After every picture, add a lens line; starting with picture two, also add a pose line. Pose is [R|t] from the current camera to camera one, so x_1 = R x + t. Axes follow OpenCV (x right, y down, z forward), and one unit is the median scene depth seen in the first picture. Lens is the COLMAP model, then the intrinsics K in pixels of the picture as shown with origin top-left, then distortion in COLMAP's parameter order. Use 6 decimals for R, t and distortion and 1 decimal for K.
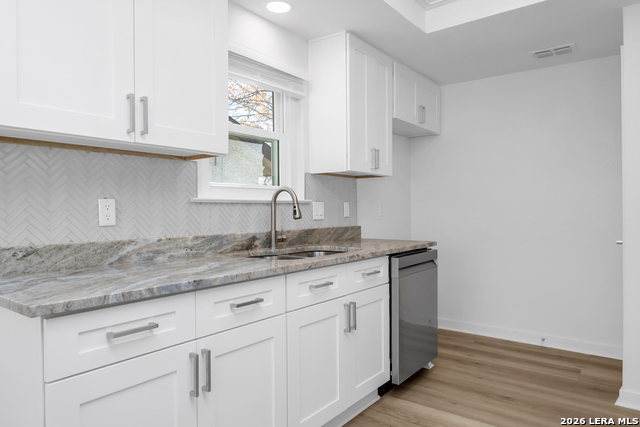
lens RADIAL K [[430.8, 0, 318.4], [0, 430.8, 207.5], [0, 0, 1]] dist [-0.000401, -0.000721]
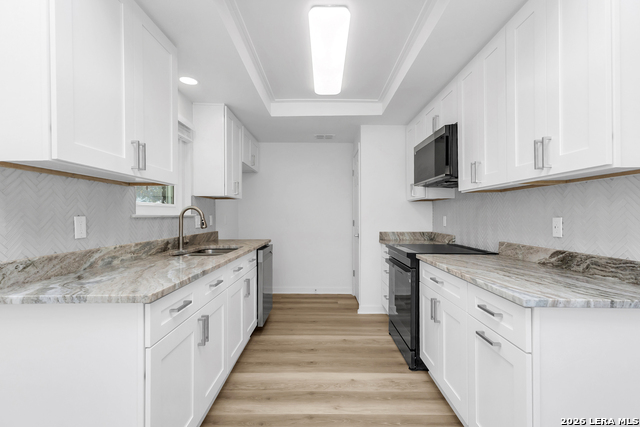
lens RADIAL K [[312.0, 0, 320.0], [0, 312.0, 213.5], [0, 0, 1]] dist [0.021026, -0.000120]
pose [[0.793265, 0.006425, 0.608842, -0.413796], [-0.004611, 0.999979, -0.004545, -0.022504], [-0.608859, 0.000798, 0.793278, -0.103171]]
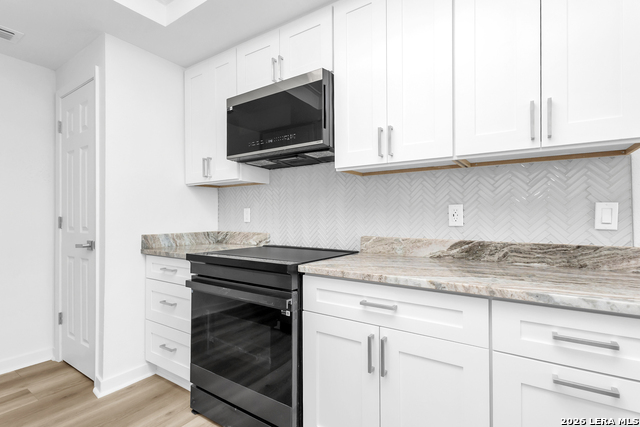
lens RADIAL K [[312.0, 0, 320.0], [0, 312.0, 213.5], [0, 0, 1]] dist [0.021026, -0.000120]
pose [[-0.062948, 0.013142, 0.997930, -0.146635], [-0.001481, 0.999911, -0.013262, 0.011857], [-0.998016, -0.002313, -0.062923, 0.530679]]
